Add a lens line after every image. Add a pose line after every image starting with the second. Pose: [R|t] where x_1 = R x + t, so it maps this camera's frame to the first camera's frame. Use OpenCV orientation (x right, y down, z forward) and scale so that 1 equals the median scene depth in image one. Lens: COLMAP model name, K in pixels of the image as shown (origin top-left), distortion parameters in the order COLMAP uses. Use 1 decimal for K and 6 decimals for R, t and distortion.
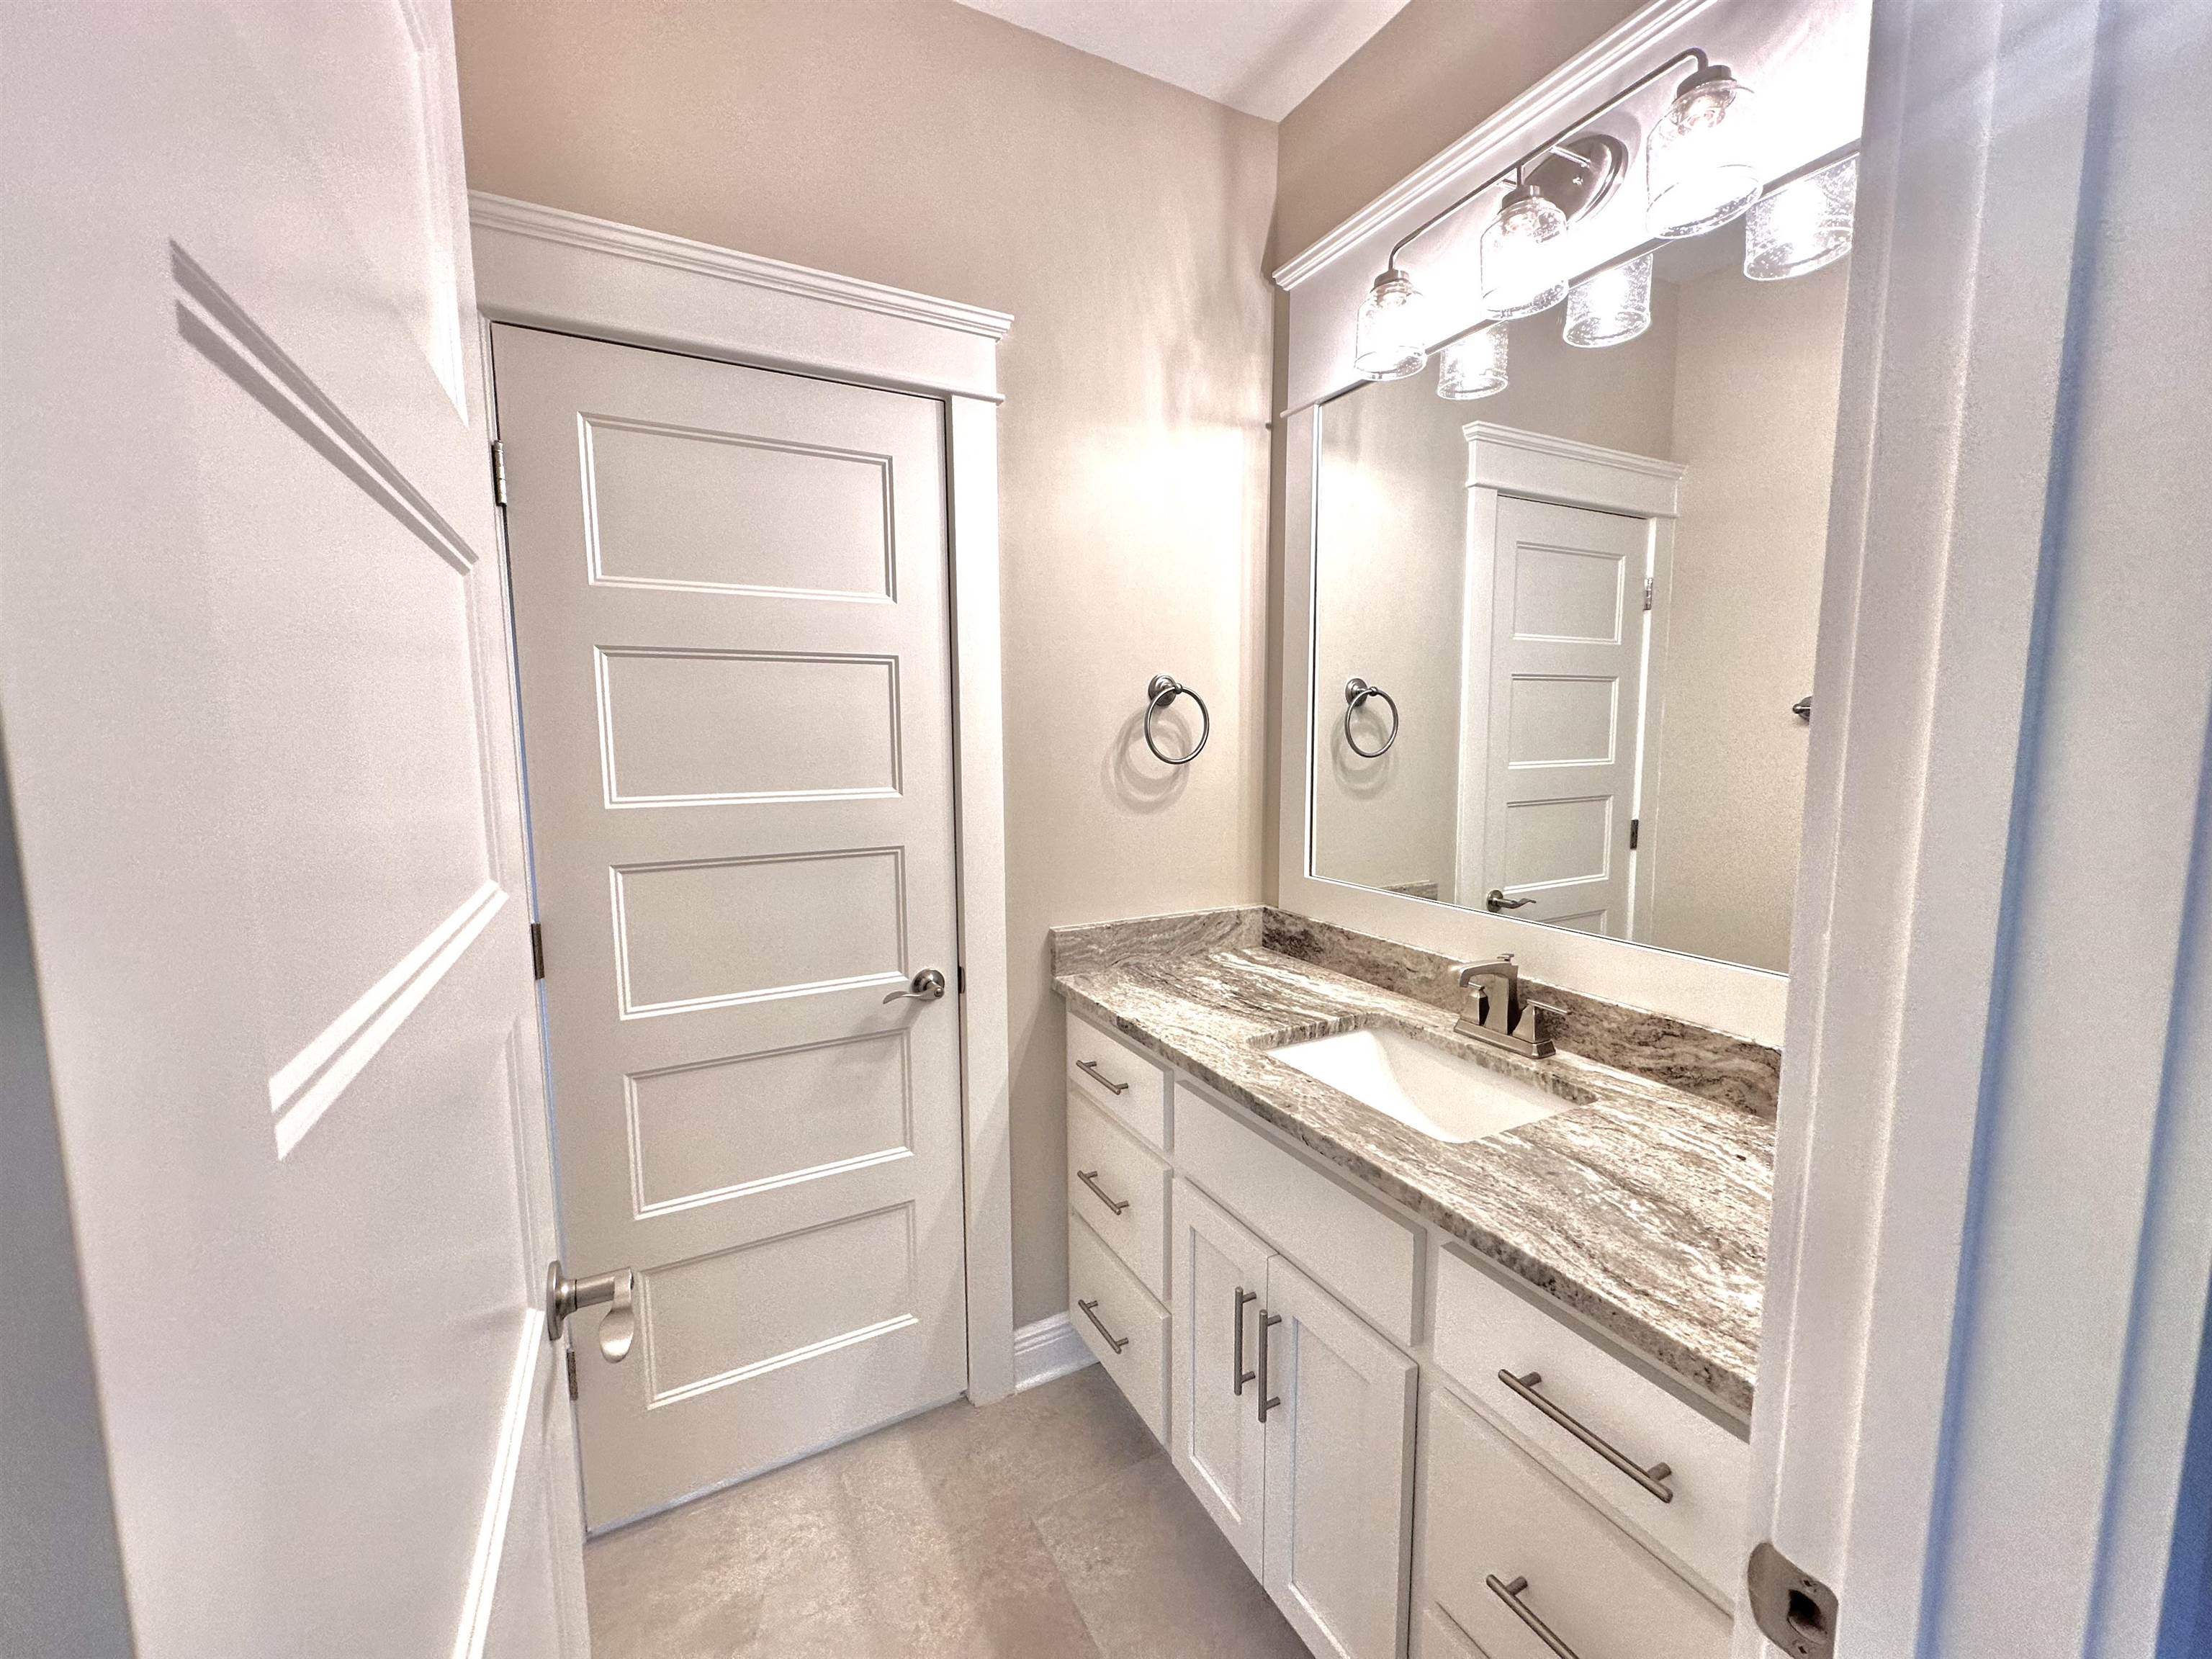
lens RADIAL K [[881.2, 0, 1107.0], [0, 881.2, 824.6], [0, 0, 1]] dist [-0.002379, 0.000661]
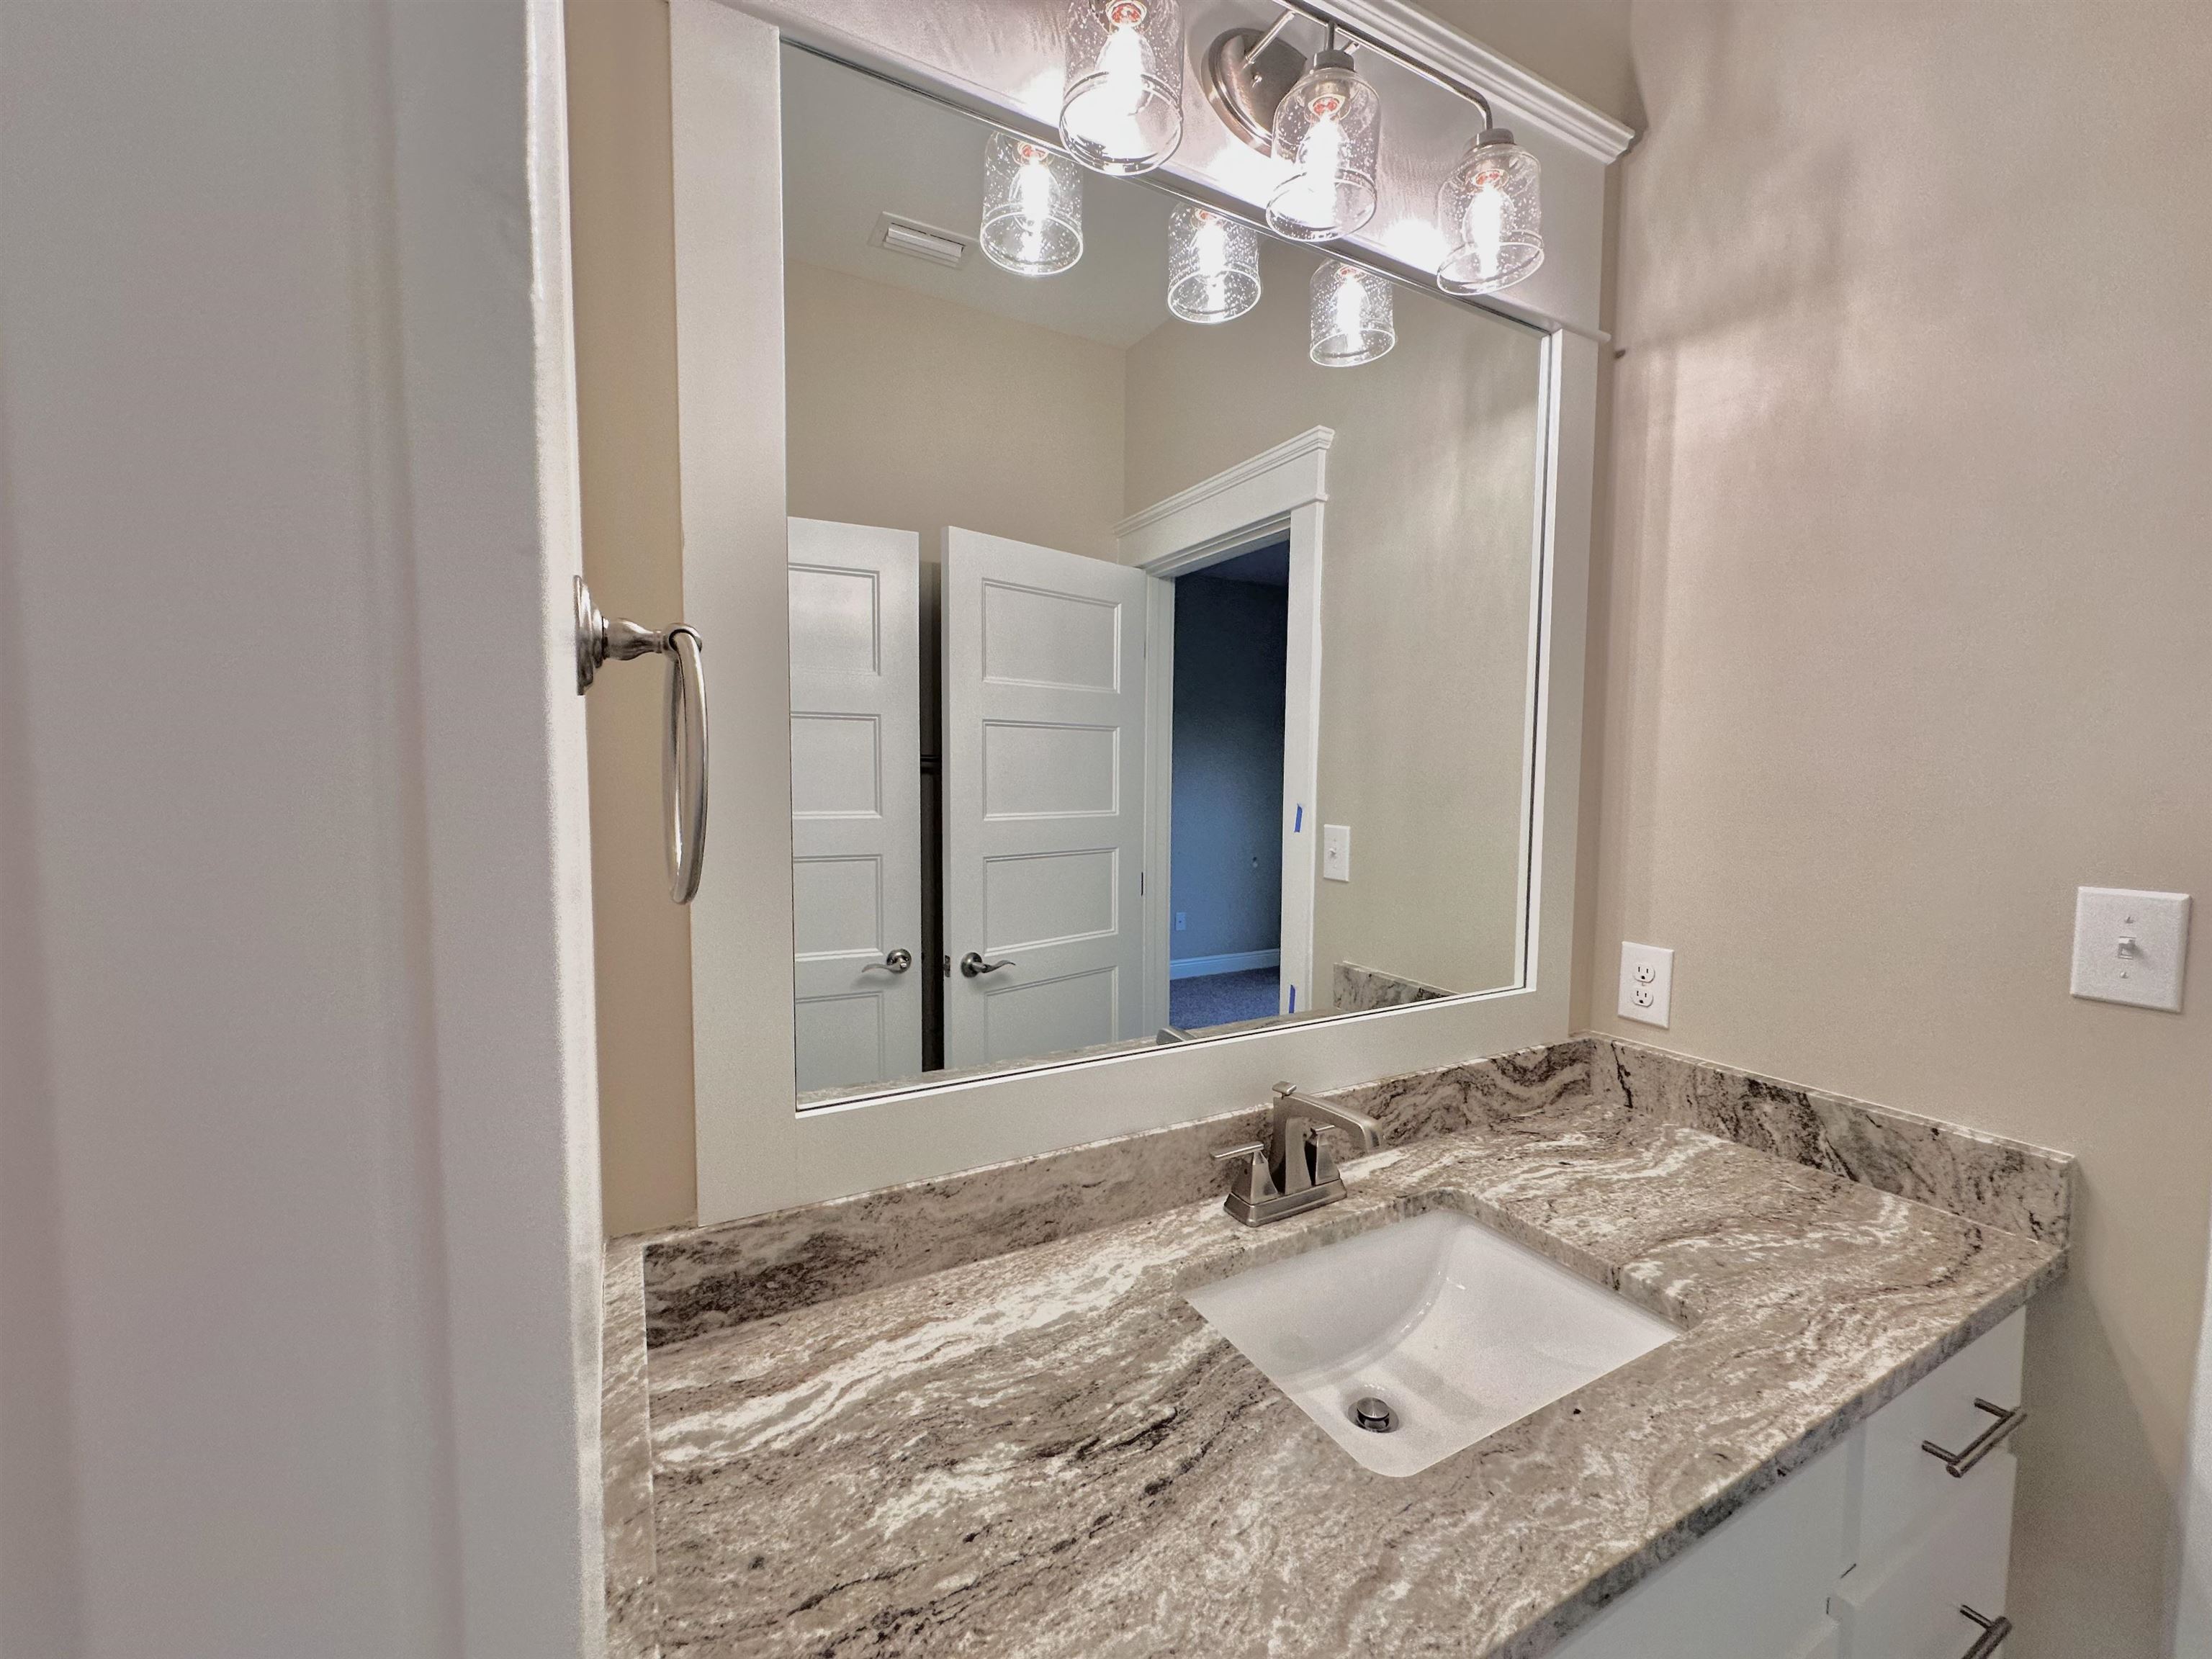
lens RADIAL K [[881.2, 0, 1094.8], [0, 881.2, 830.8], [0, 0, 1]] dist [-0.002379, 0.000661]
pose [[-0.004689, -0.059881, 0.998195, -0.242251], [0.100598, 0.993113, 0.060049, -0.111487], [-0.994916, 0.100698, 0.001368, 1.002151]]
